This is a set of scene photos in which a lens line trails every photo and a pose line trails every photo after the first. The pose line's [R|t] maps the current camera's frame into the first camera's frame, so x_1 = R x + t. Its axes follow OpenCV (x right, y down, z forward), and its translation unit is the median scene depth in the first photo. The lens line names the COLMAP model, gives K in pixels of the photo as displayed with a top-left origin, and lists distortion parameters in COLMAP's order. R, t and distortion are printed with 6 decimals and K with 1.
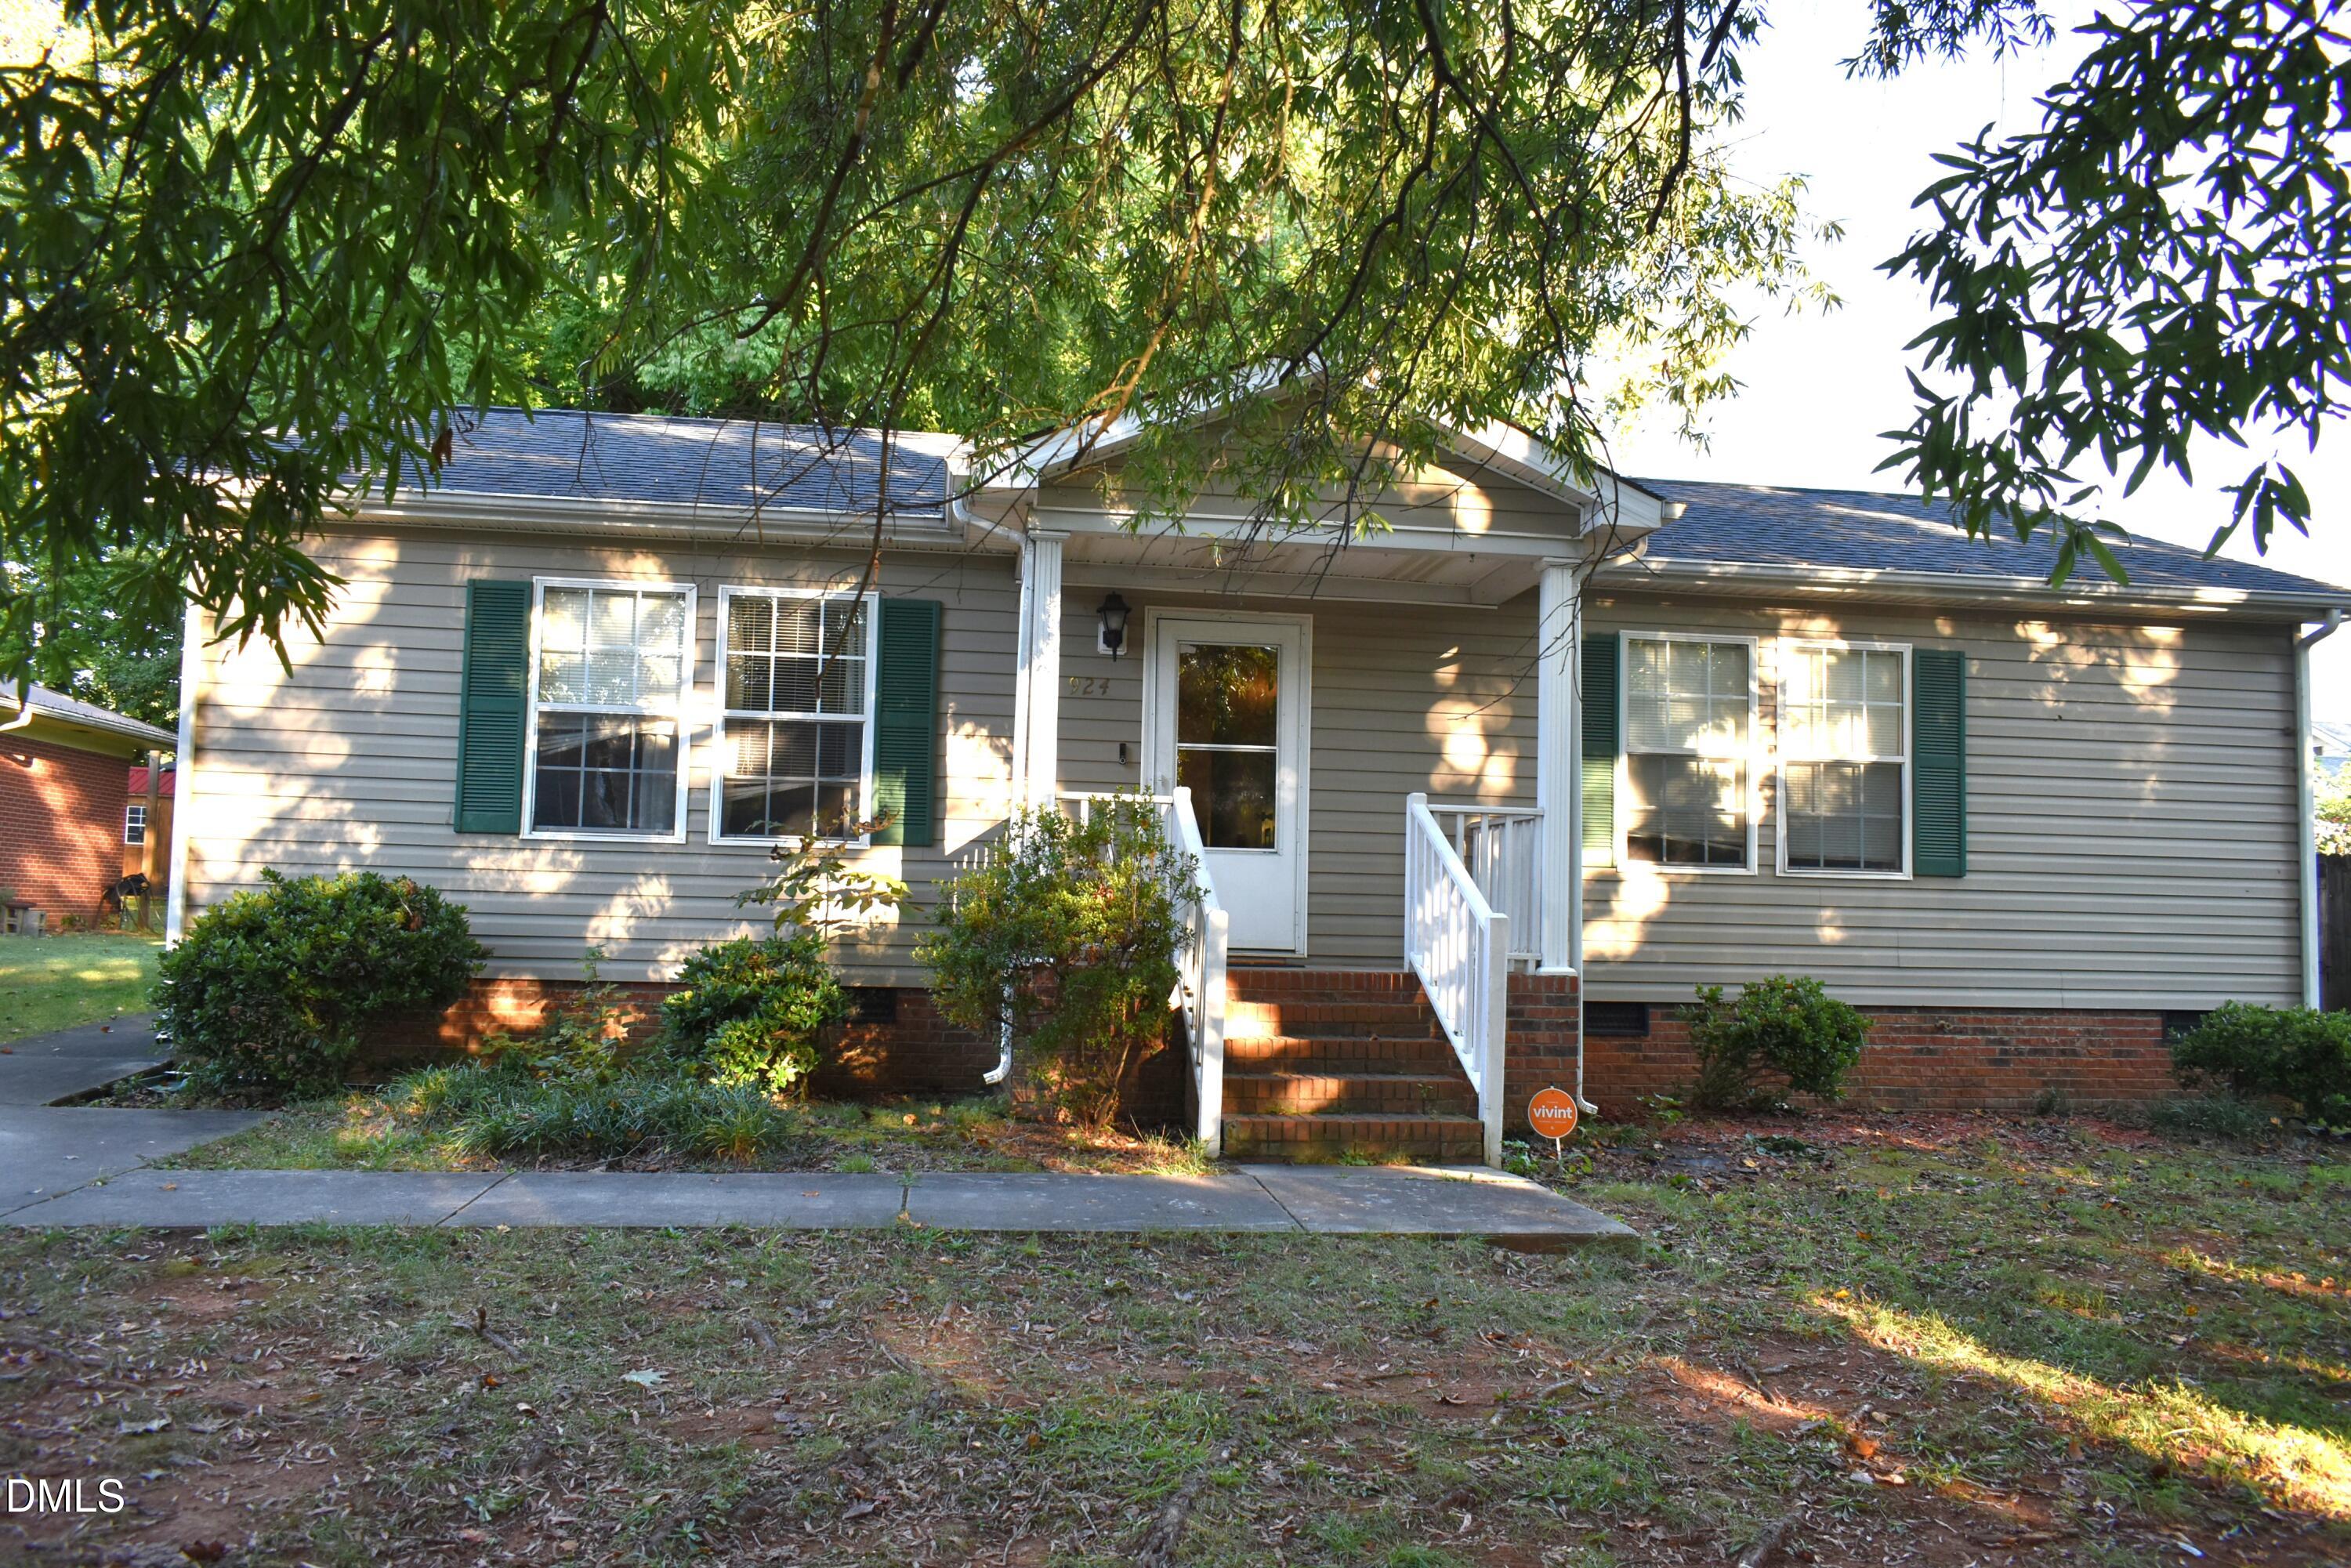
lens RADIAL K [[1804.0, 0, 1185.0], [0, 1804.0, 783.1], [0, 0, 1]] dist [-0.015008, -0.000992]
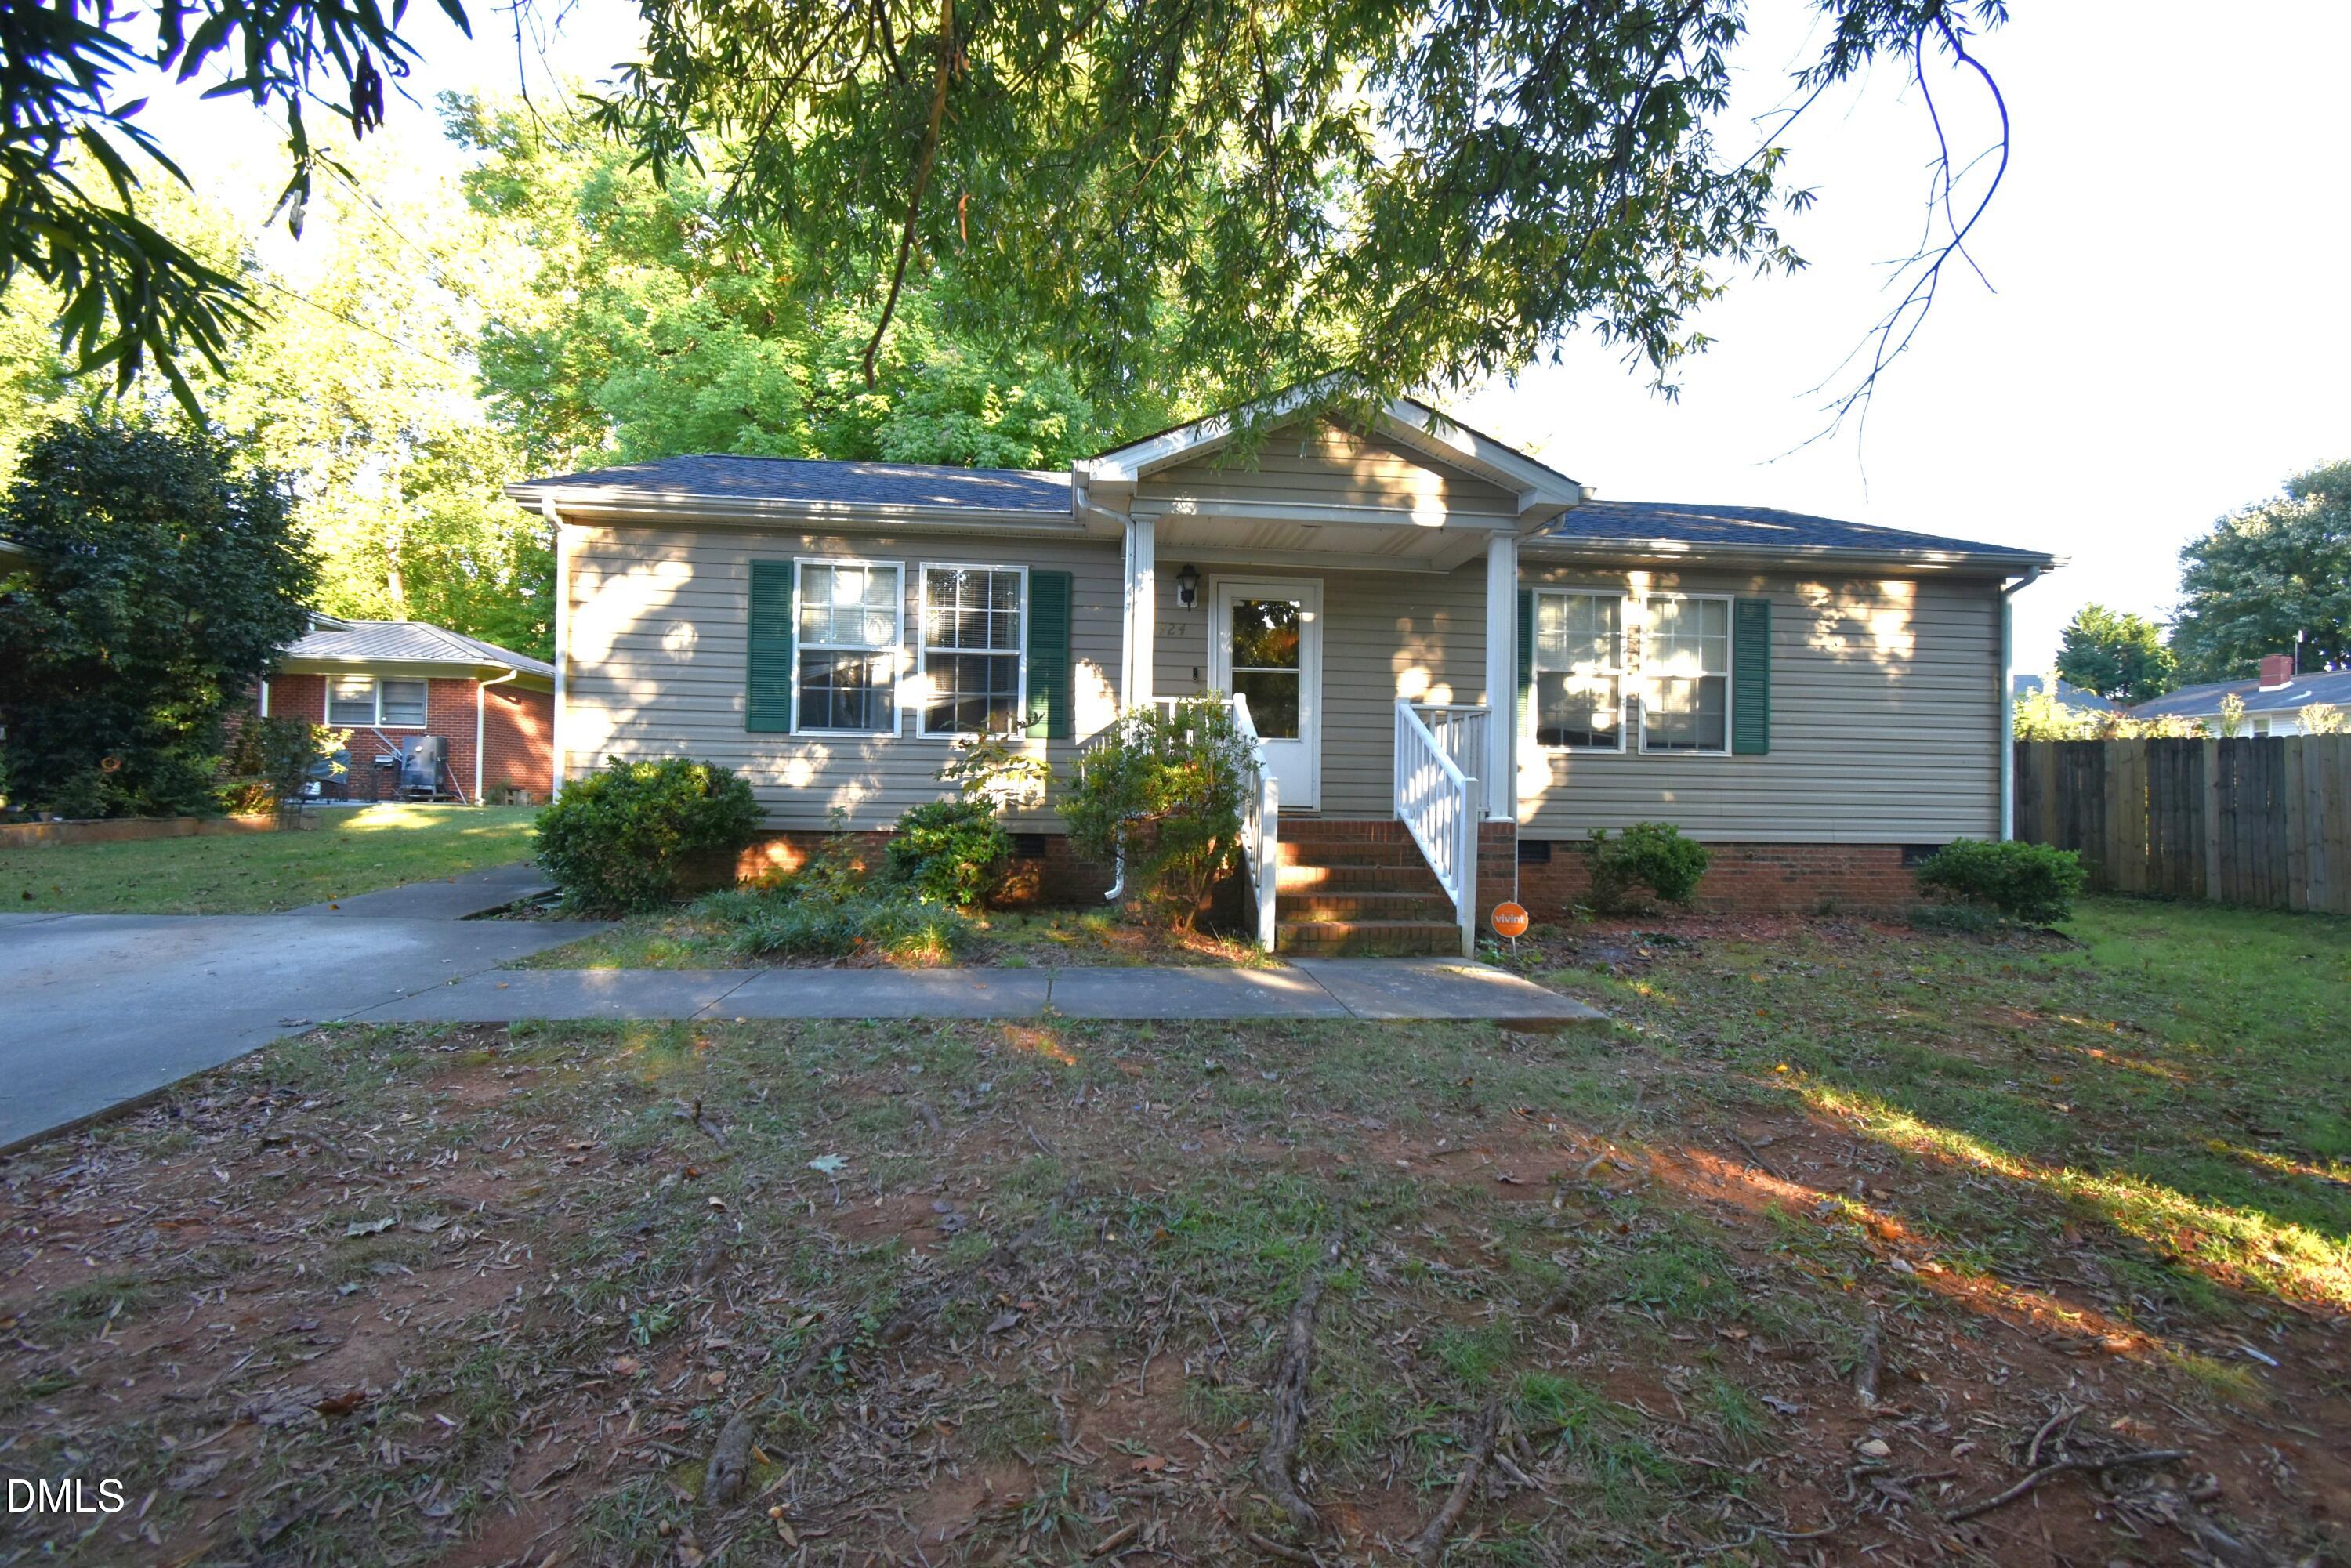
lens RADIAL K [[1032.1, 0, 1179.9], [0, 1032.1, 778.1], [0, 0, 1]] dist [0.008994, -0.004621]
pose [[0.999422, -0.008397, -0.032950, -0.020255], [0.010348, 0.998176, 0.059473, 0.018076], [0.032390, -0.059780, 0.997686, 0.155714]]
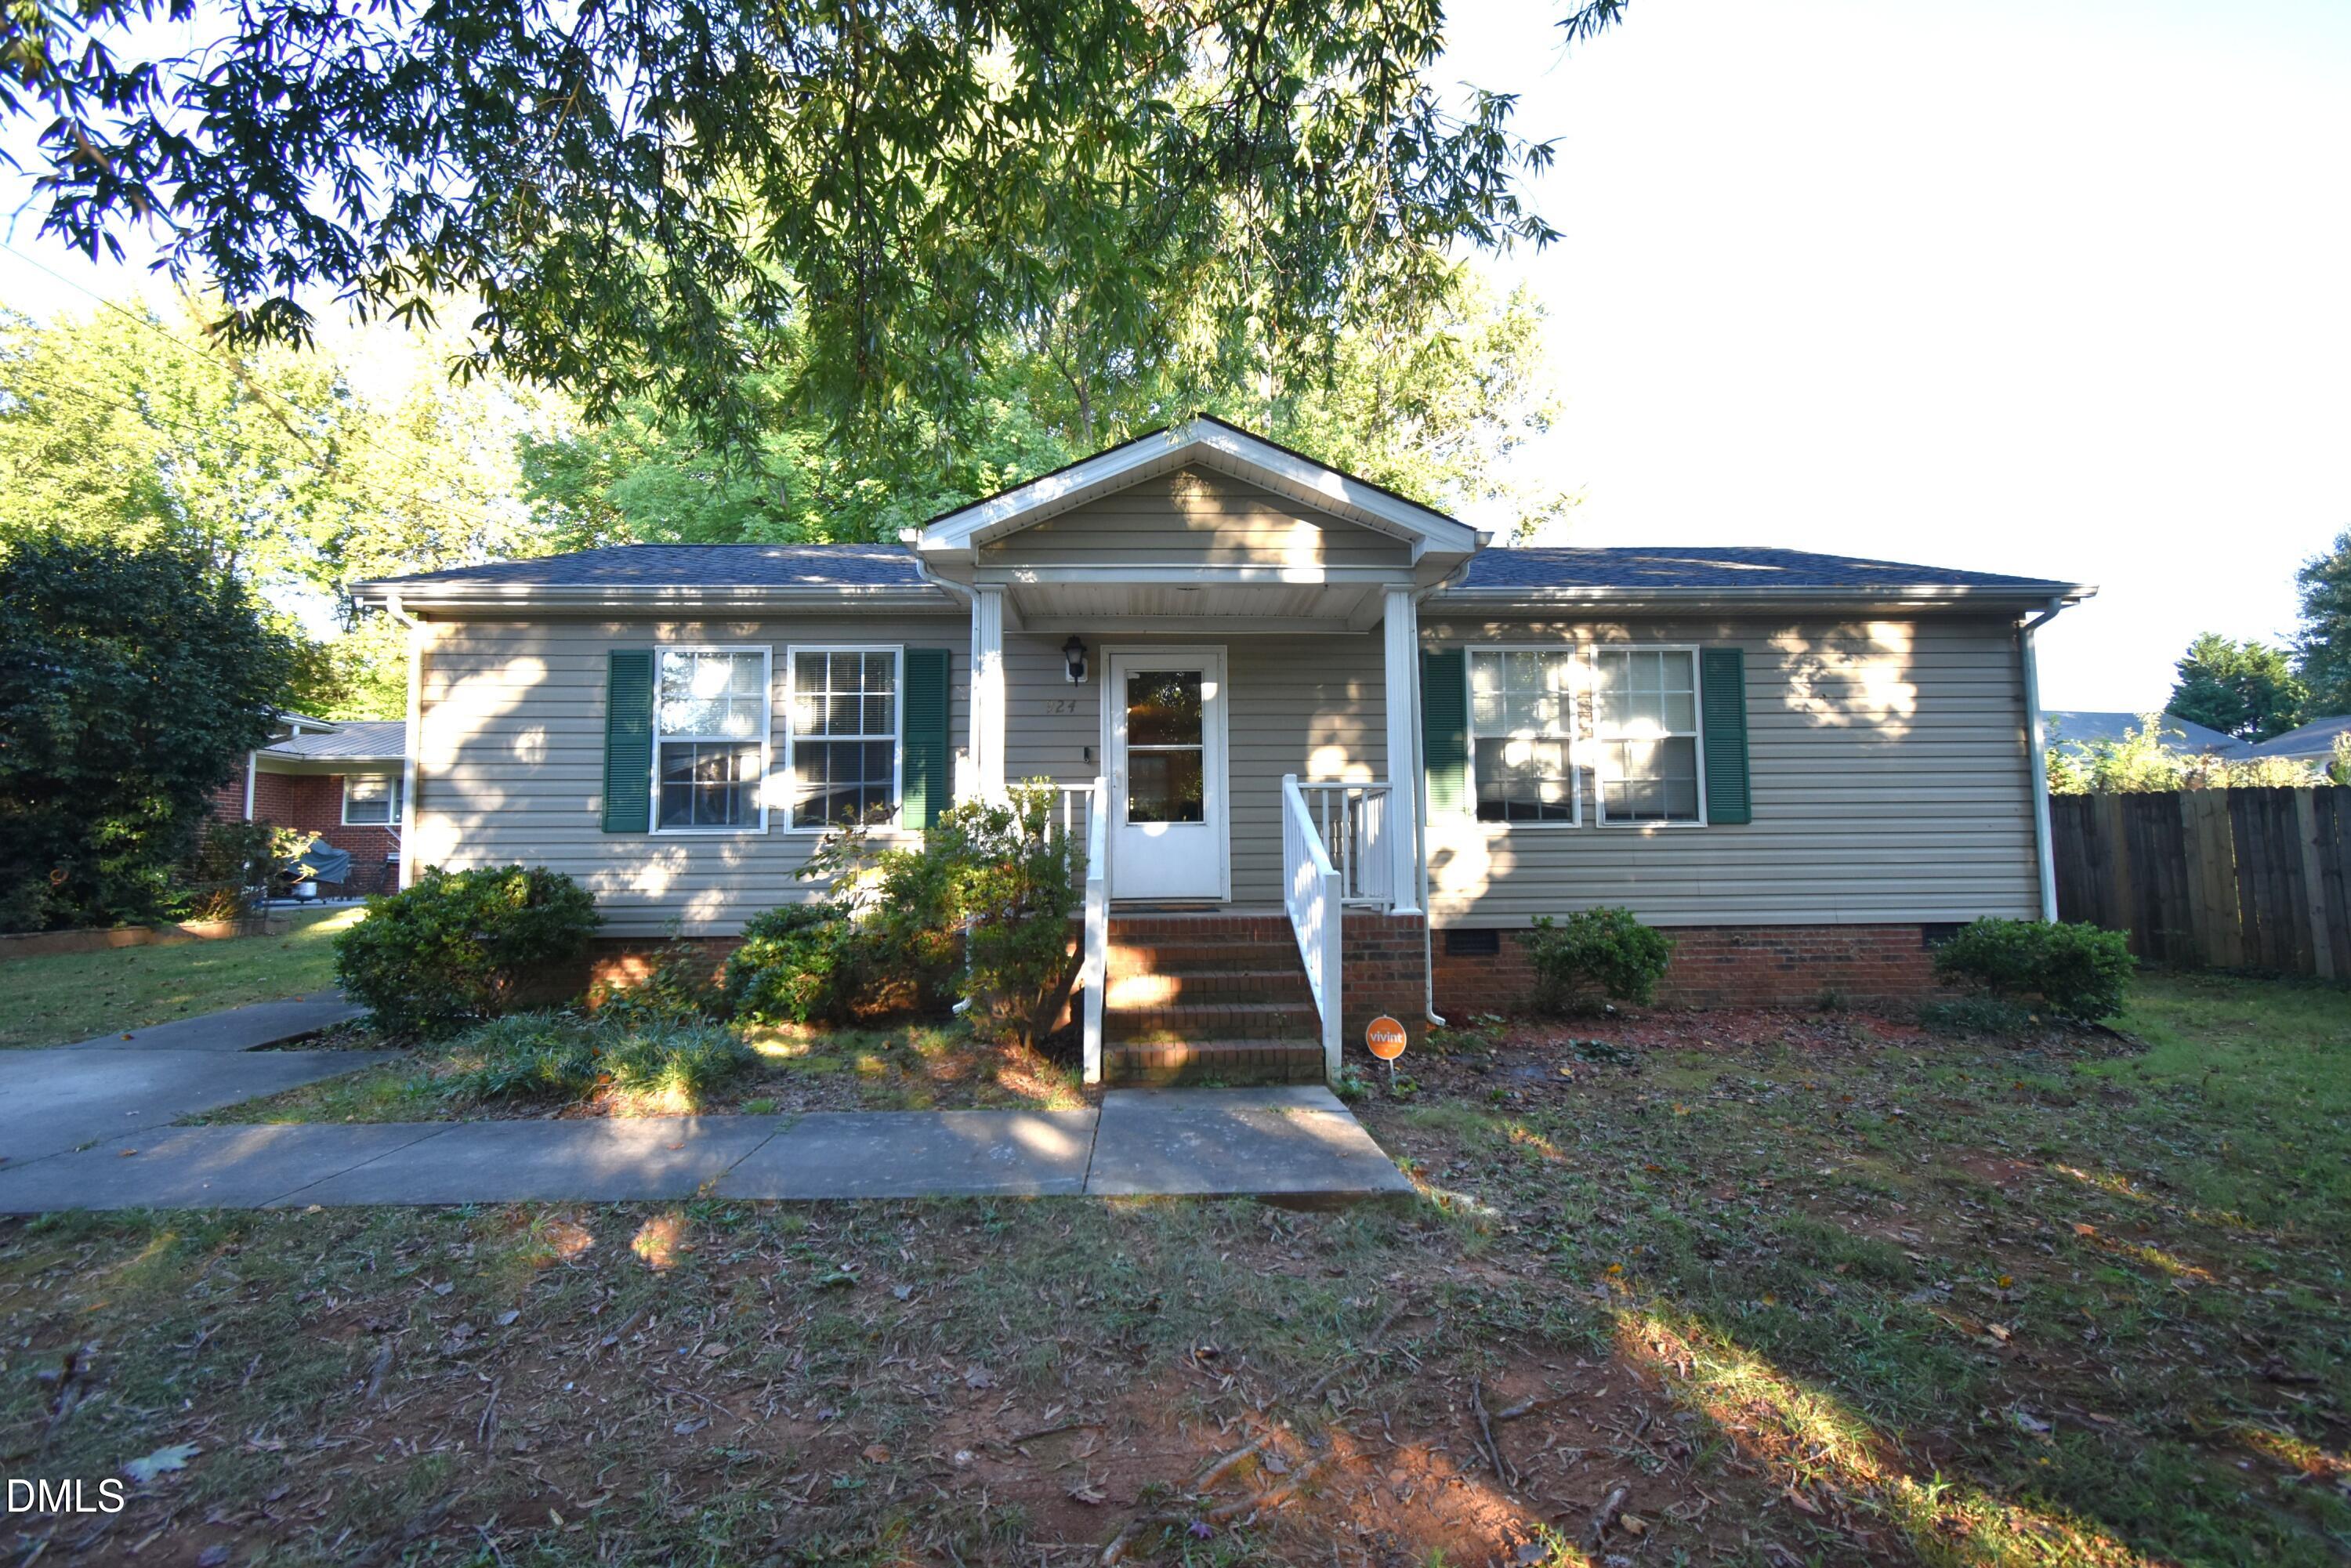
lens RADIAL K [[1032.1, 0, 1179.9], [0, 1032.1, 778.1], [0, 0, 1]] dist [0.008994, -0.004621]
pose [[0.993747, -0.041637, -0.103599, 0.117727], [0.041144, 0.999129, -0.006890, 0.009132], [0.103796, 0.002585, 0.994595, 0.246778]]
